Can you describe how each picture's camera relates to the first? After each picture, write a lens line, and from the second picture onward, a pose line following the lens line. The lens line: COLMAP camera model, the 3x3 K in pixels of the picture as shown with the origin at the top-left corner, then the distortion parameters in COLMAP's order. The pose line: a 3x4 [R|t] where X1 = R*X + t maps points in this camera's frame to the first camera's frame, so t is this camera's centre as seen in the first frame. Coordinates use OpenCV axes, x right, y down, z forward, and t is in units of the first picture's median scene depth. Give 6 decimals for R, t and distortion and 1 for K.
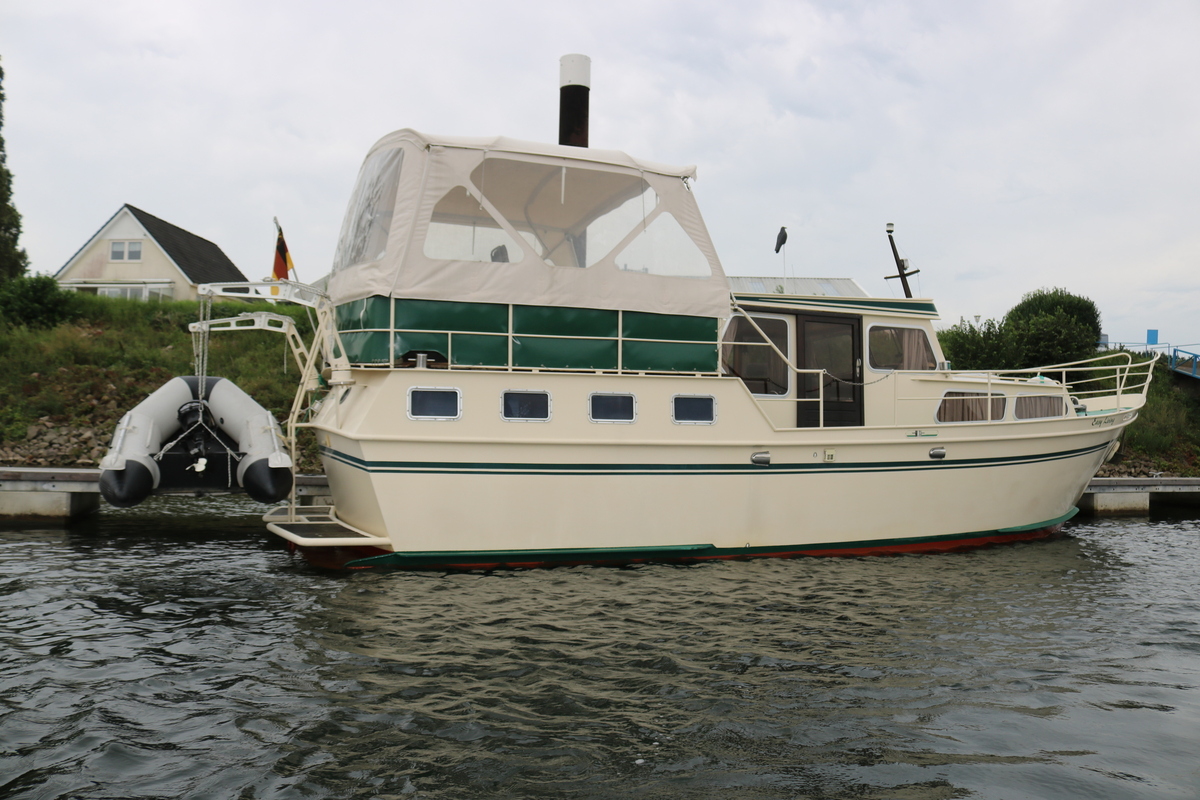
lens RADIAL K [[980.7, 0, 600.0], [0, 980.7, 400.0], [0, 0, 1]] dist [-0.092736, -0.000670]
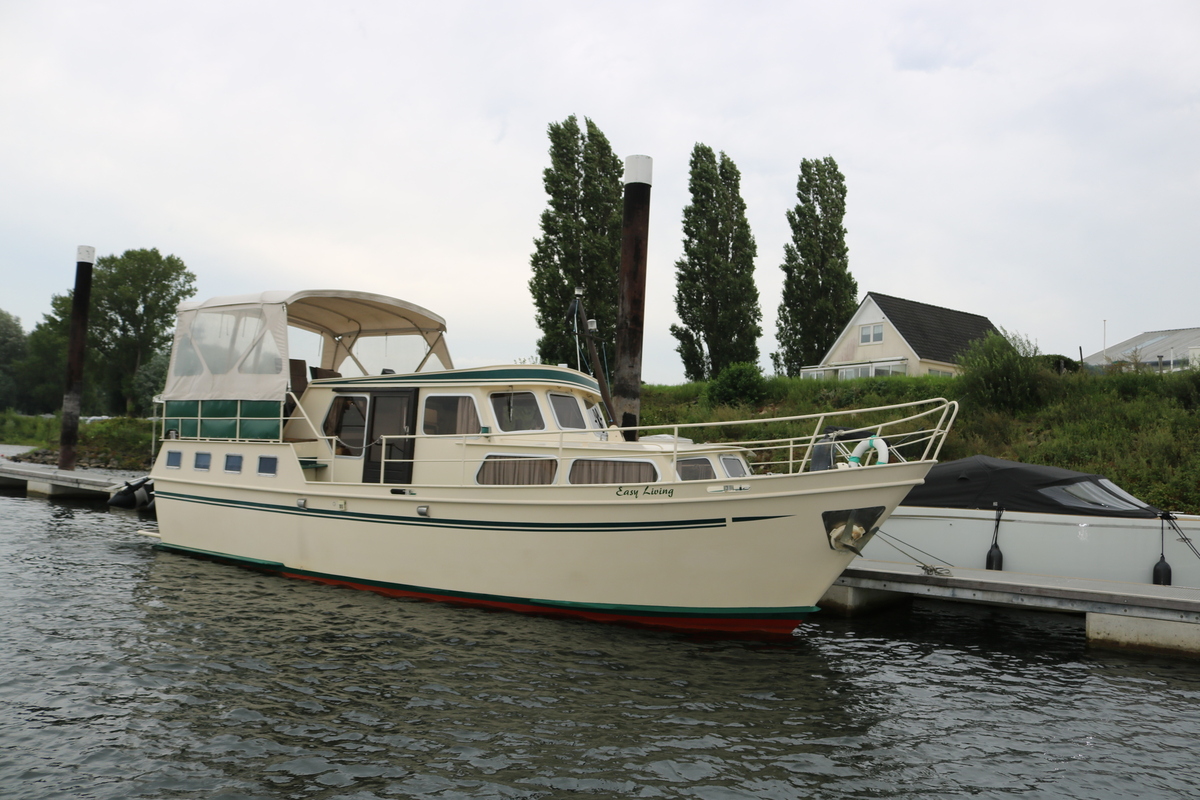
lens RADIAL K [[980.7, 0, 600.0], [0, 980.7, 400.0], [0, 0, 1]] dist [-0.092736, -0.000670]
pose [[0.554033, -0.047717, -0.831126, 1.498552], [-0.014036, 0.997679, -0.066636, 0.001222], [0.832376, 0.048584, 0.552078, 0.604086]]
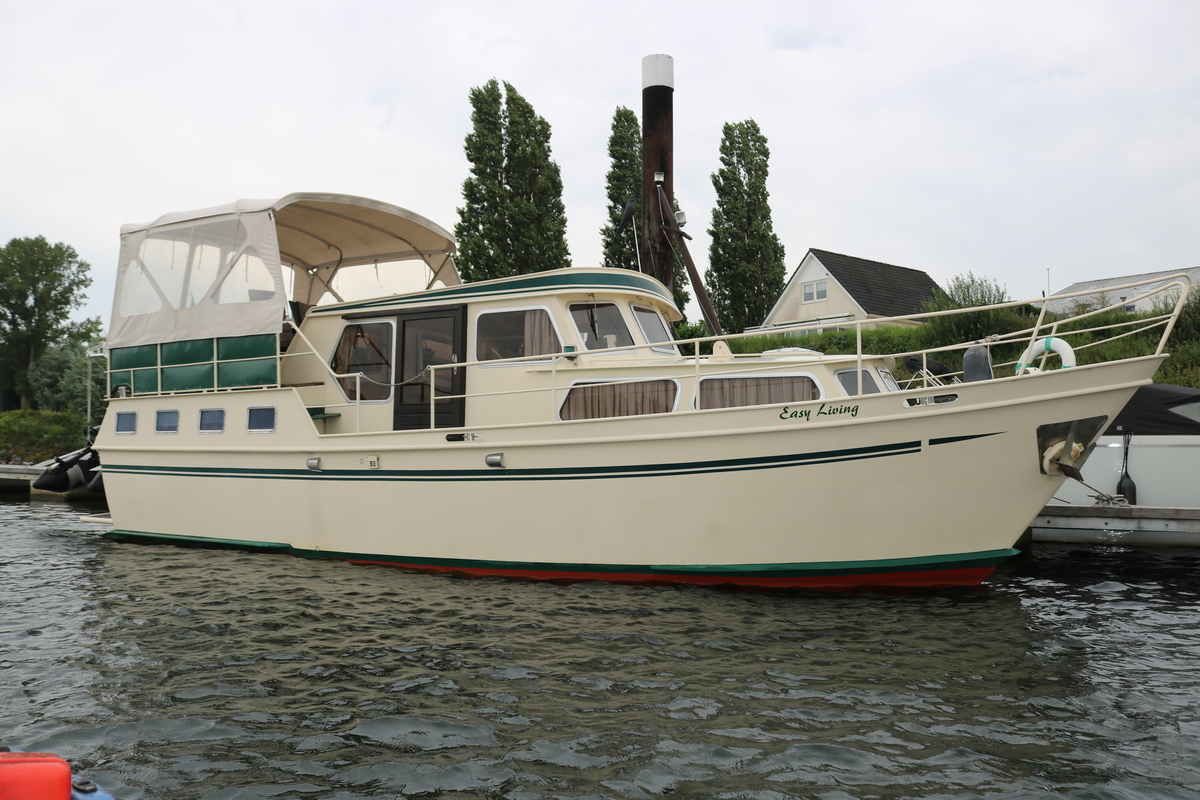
lens RADIAL K [[972.9, 0, 616.9], [0, 972.9, 396.7], [0, 0, 1]] dist [-0.085416, 0.008977]
pose [[0.638954, -0.059664, -0.766928, 1.143604], [0.036912, 0.998217, -0.046905, 0.048184], [0.768359, 0.001661, 0.640017, 0.602373]]
